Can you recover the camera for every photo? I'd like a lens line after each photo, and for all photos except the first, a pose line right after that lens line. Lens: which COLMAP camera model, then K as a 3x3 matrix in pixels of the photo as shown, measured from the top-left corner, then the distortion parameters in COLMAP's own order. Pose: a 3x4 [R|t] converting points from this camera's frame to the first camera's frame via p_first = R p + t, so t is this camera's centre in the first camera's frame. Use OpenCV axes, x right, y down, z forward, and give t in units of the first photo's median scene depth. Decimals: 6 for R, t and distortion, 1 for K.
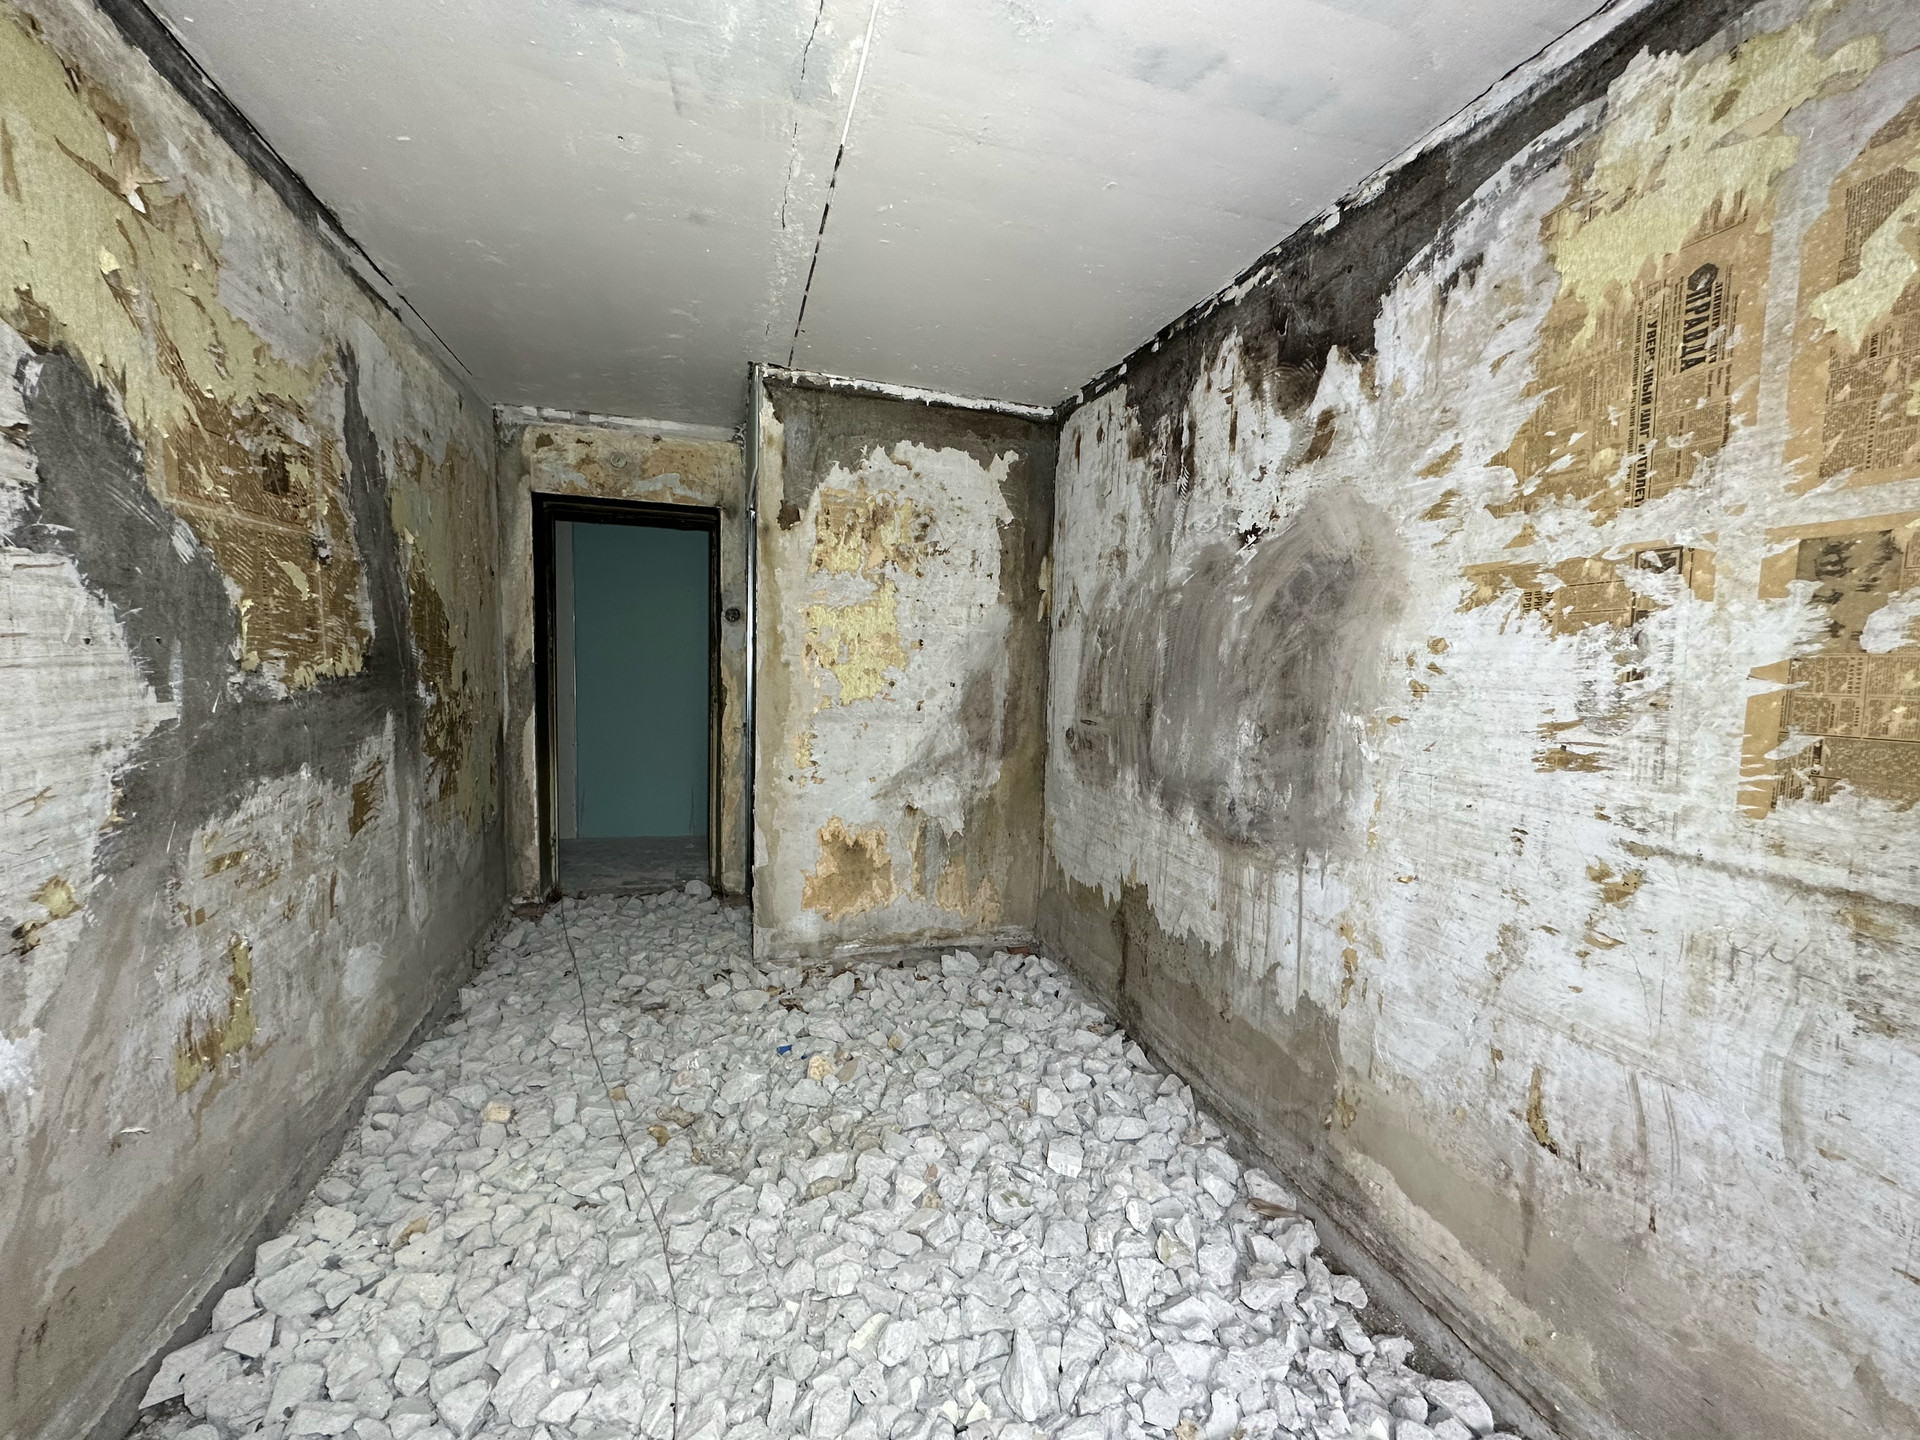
lens RADIAL K [[767.4, 0, 960.0], [0, 767.4, 720.0], [0, 0, 1]] dist [-0.001728, 0.000363]
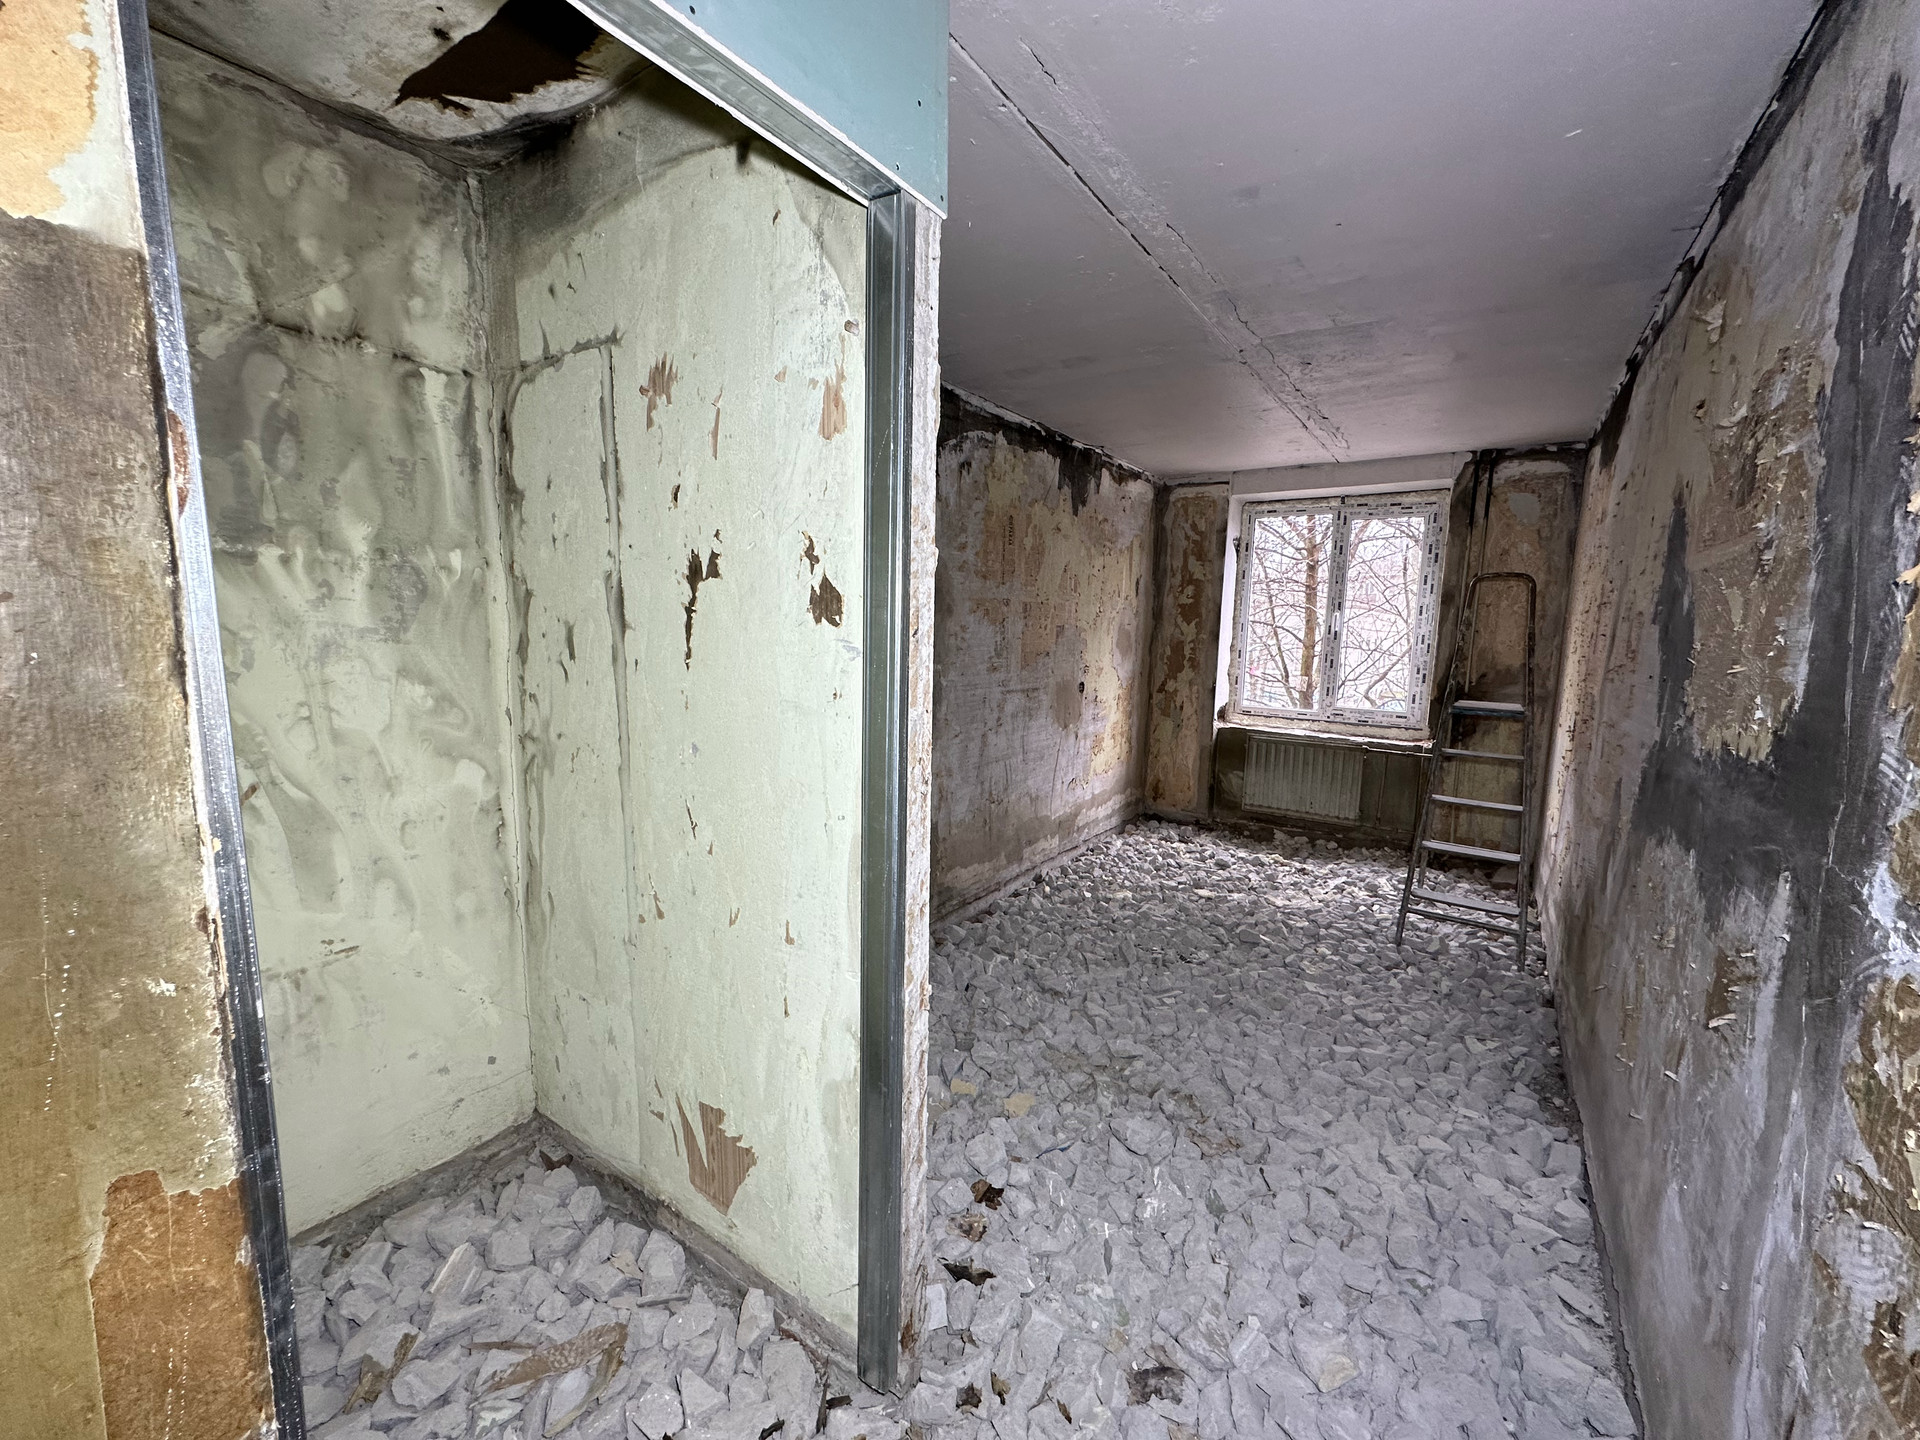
lens RADIAL K [[767.4, 0, 960.0], [0, 767.4, 720.0], [0, 0, 1]] dist [-0.001728, 0.000363]
pose [[-0.618133, -0.143700, 0.772827, -1.187830], [0.024438, 0.979160, 0.201612, -0.294576], [-0.785694, 0.143510, -0.601740, 2.452083]]
